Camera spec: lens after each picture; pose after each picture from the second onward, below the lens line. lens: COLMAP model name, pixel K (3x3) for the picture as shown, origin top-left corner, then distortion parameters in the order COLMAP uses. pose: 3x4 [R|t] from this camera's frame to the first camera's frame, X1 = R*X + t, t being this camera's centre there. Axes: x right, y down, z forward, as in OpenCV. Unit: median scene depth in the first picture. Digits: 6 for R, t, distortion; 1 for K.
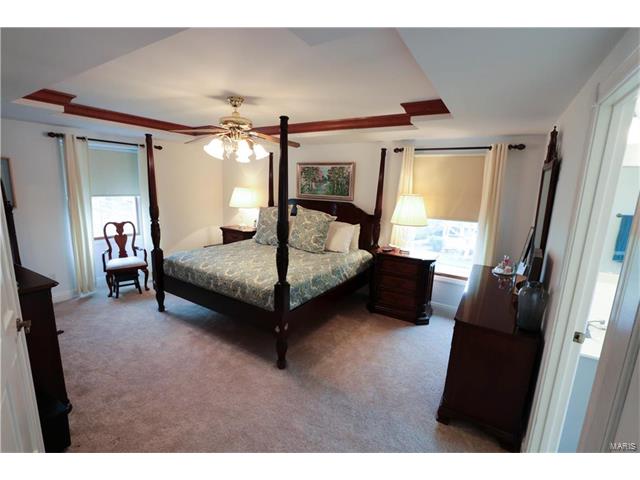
lens RADIAL K [[297.9, 0, 316.9], [0, 297.9, 240.9], [0, 0, 1]] dist [-0.009650, 0.000088]
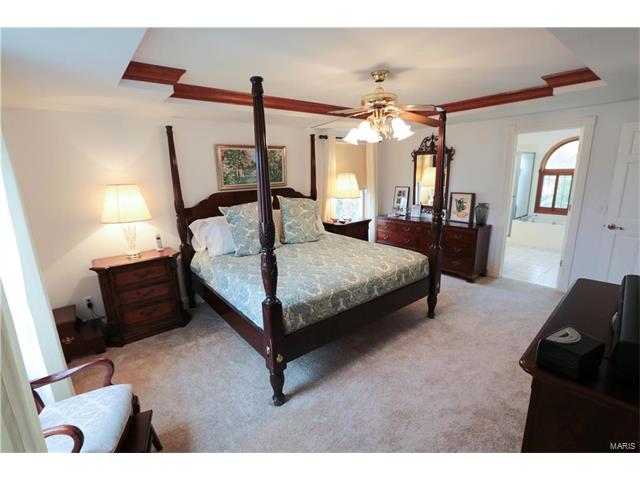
lens RADIAL K [[297.9, 0, 321.2], [0, 297.9, 237.4], [0, 0, 1]] dist [-0.009650, 0.000088]
pose [[0.319345, -0.249584, 0.914181, -0.826841], [0.218087, 0.958156, 0.185407, -0.136370], [-0.922202, 0.140162, 0.360413, 0.598249]]
